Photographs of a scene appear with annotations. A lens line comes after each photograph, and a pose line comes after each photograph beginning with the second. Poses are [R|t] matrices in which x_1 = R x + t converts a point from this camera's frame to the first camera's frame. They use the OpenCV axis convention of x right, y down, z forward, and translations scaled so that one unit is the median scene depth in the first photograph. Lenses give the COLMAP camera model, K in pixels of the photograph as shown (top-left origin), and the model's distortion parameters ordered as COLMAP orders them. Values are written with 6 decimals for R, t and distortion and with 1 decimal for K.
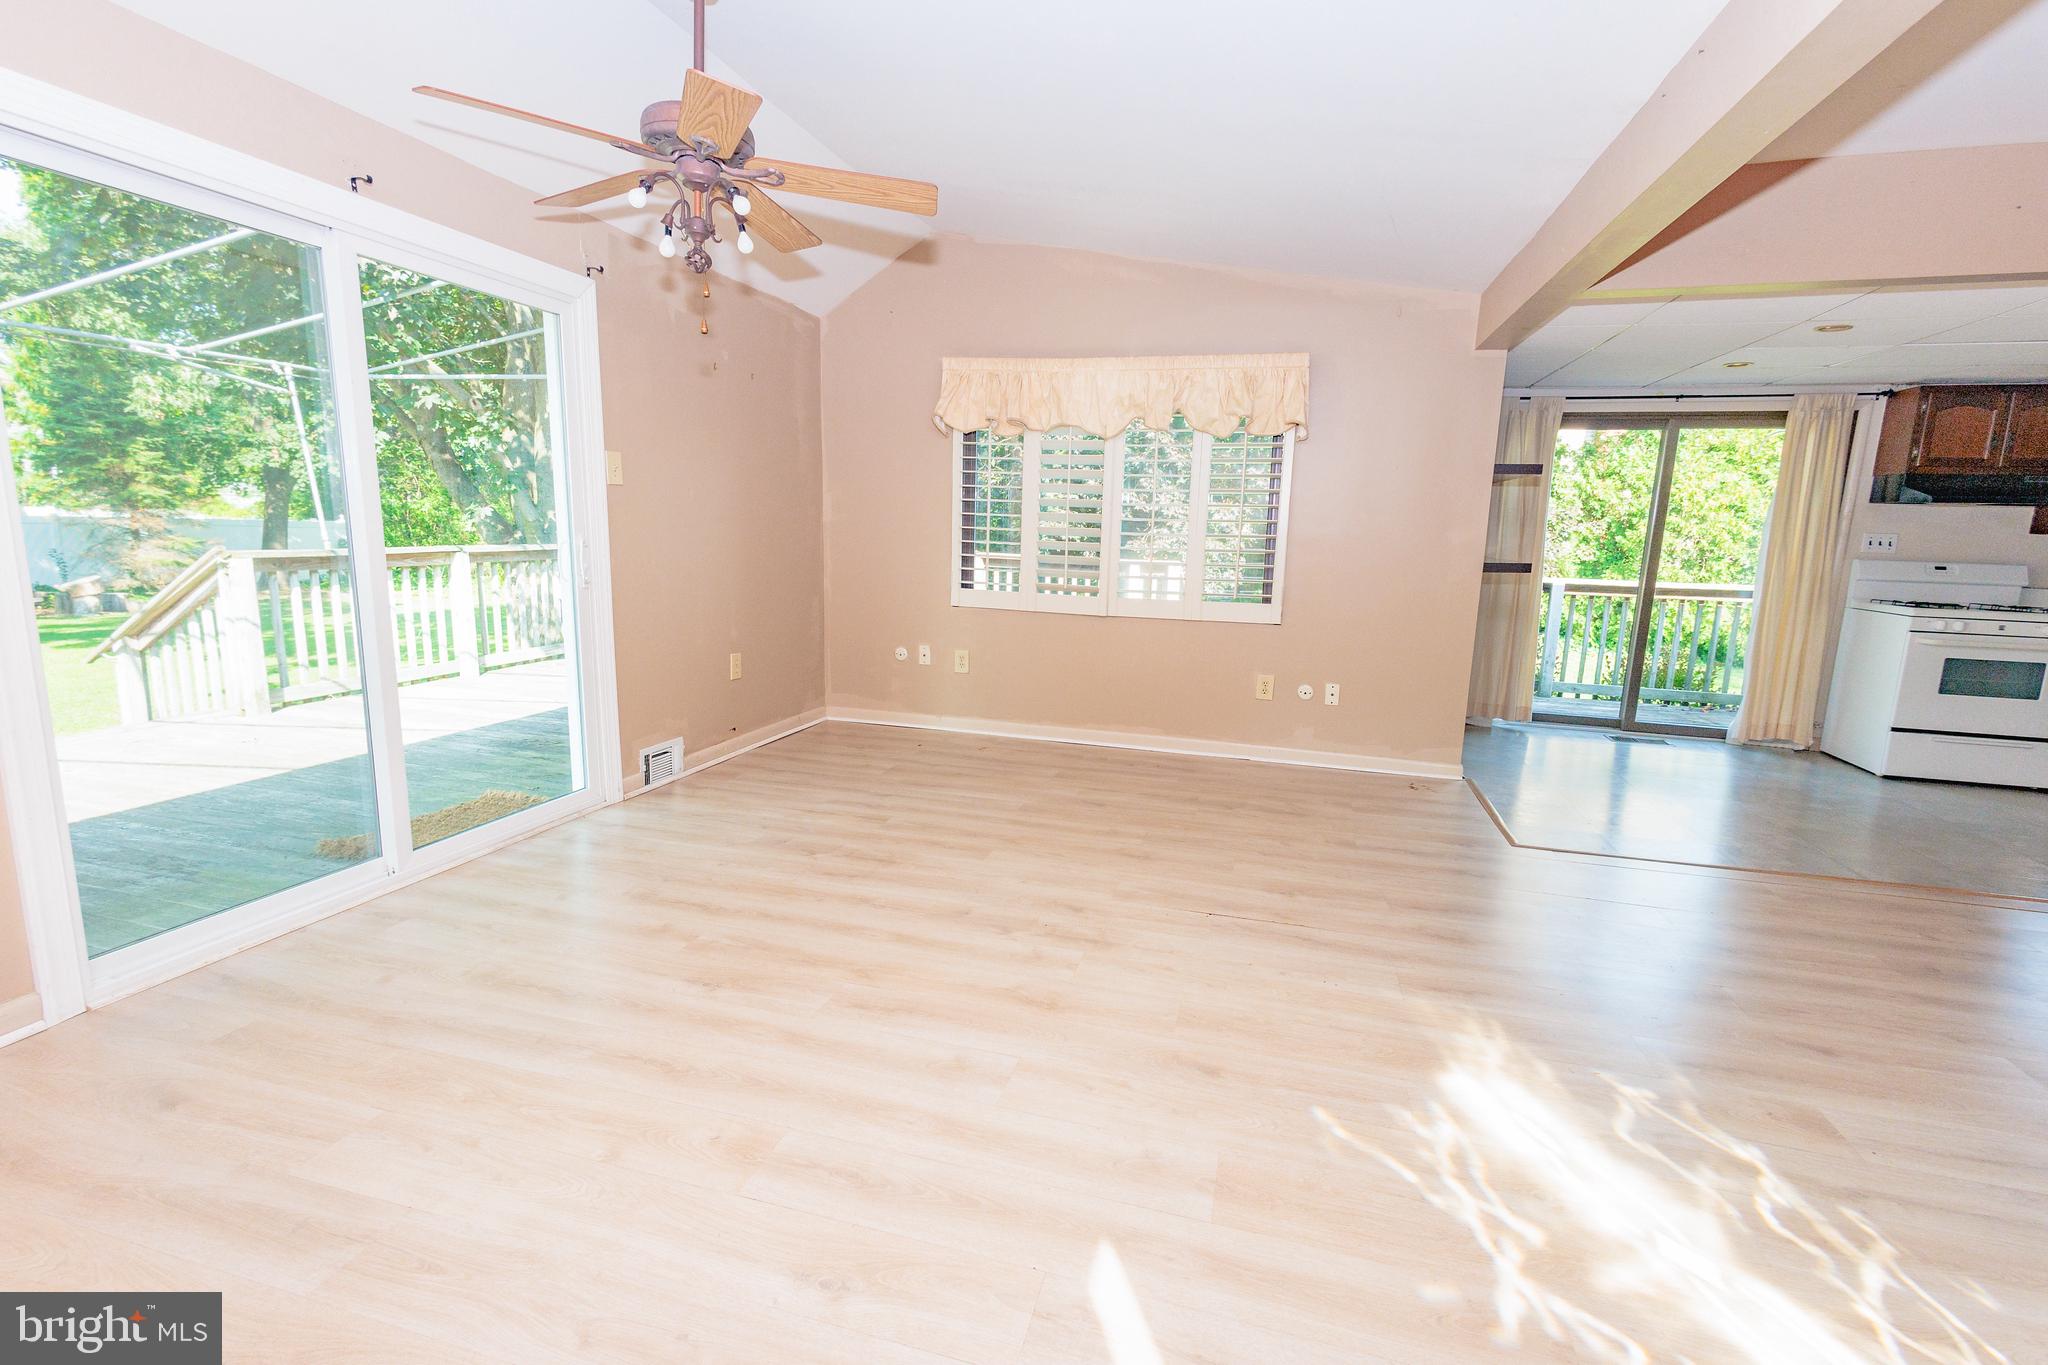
lens RADIAL K [[933.6, 0, 1011.3], [0, 933.6, 684.8], [0, 0, 1]] dist [0.000923, -0.000167]
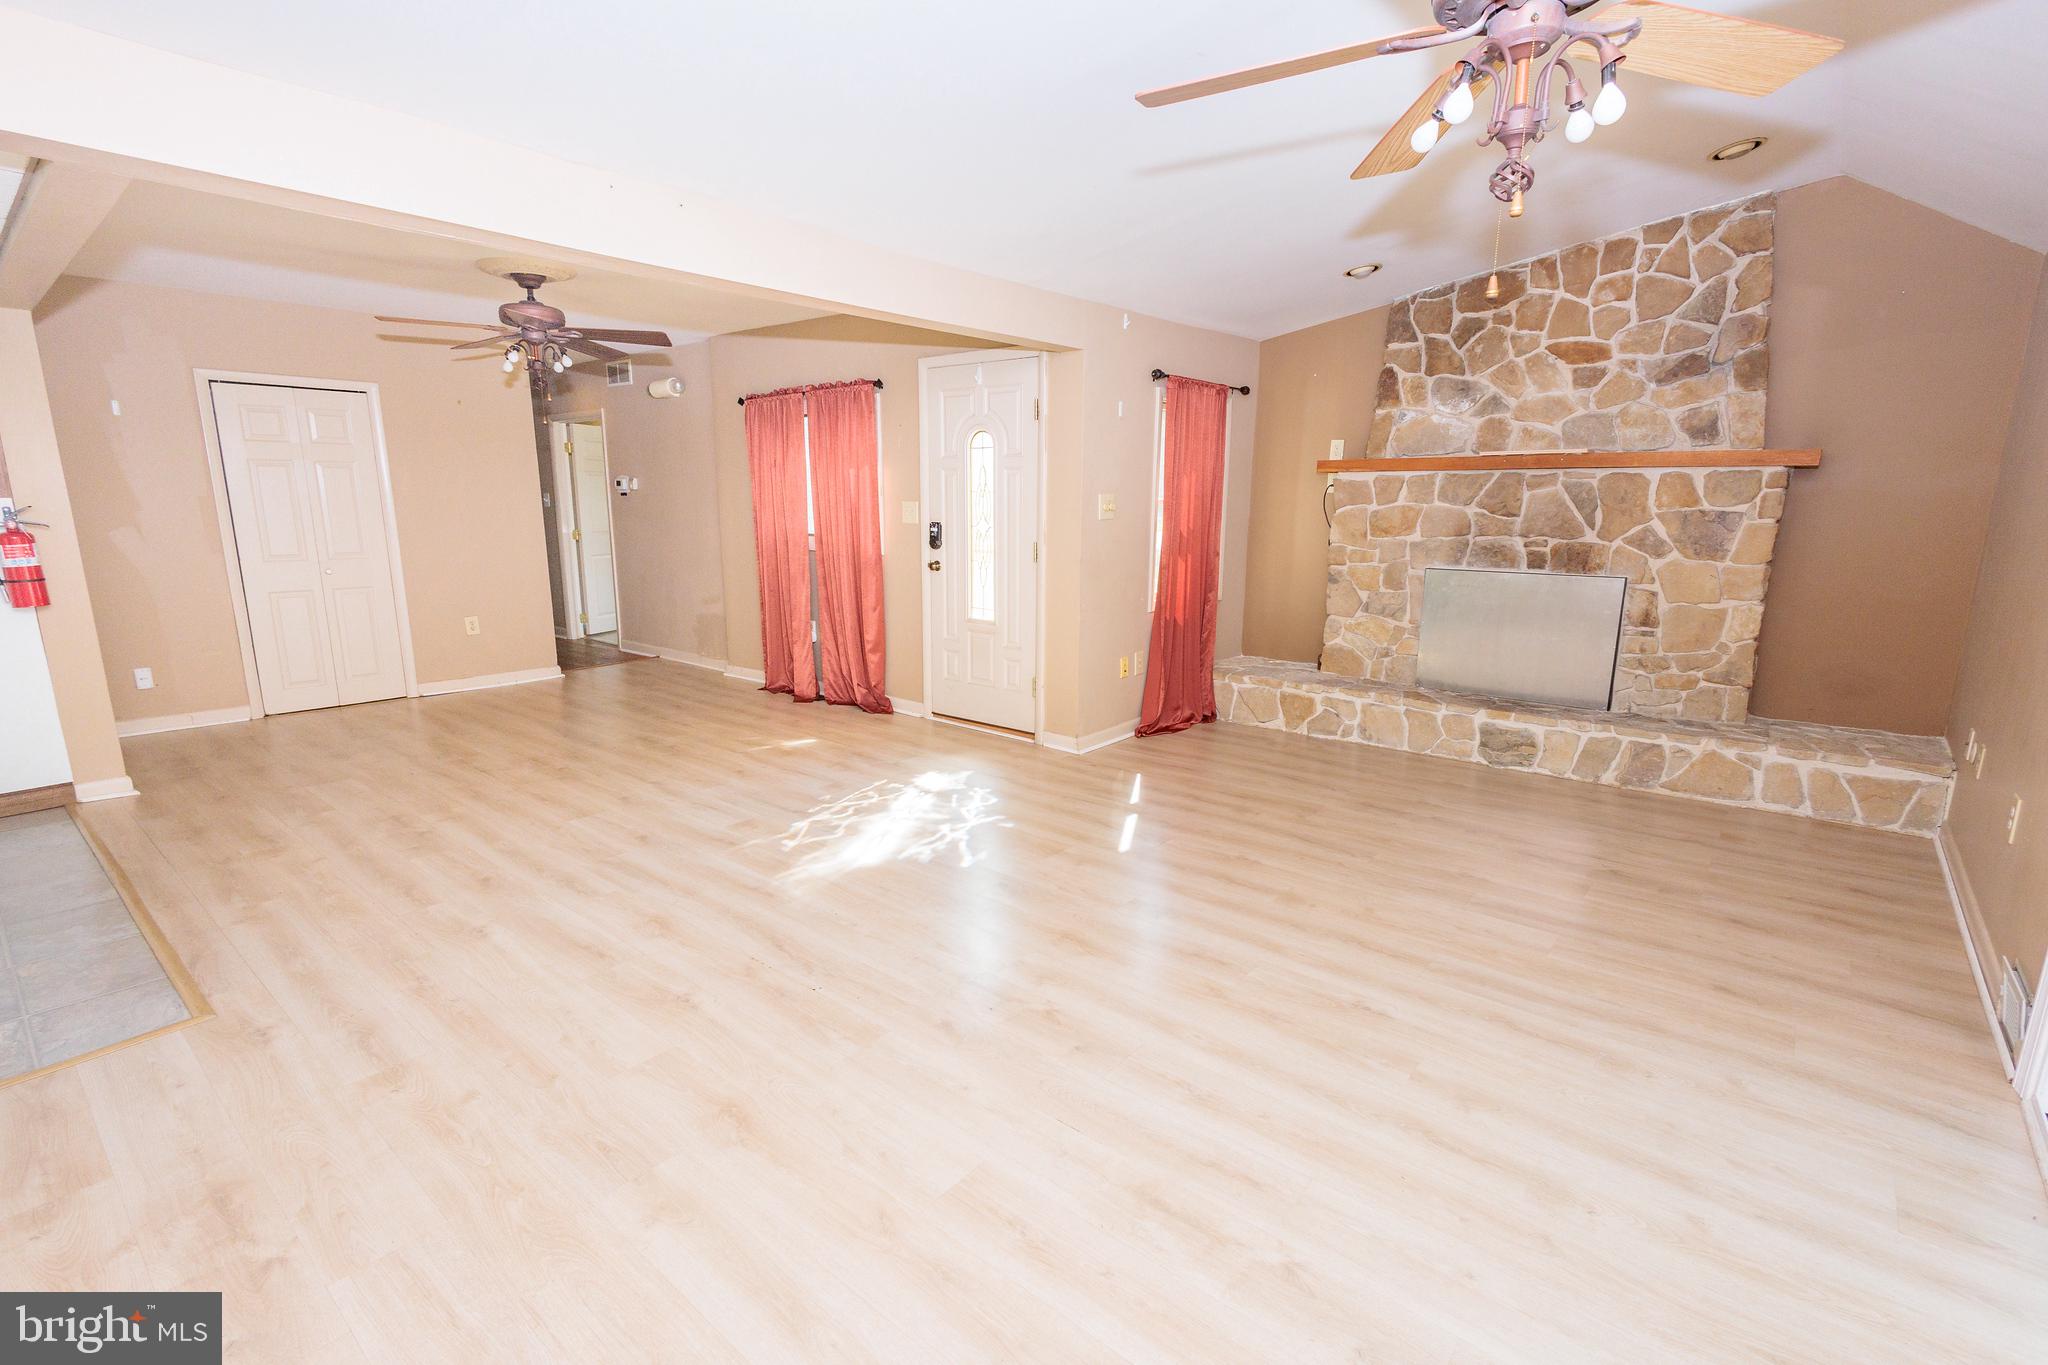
lens RADIAL K [[933.6, 0, 1011.3], [0, 933.6, 684.8], [0, 0, 1]] dist [0.000923, -0.000167]
pose [[-0.913555, -0.109978, 0.391563, -0.418636], [0.042762, 0.931438, 0.361379, -0.514590], [-0.404460, 0.346884, -0.846217, 2.410011]]
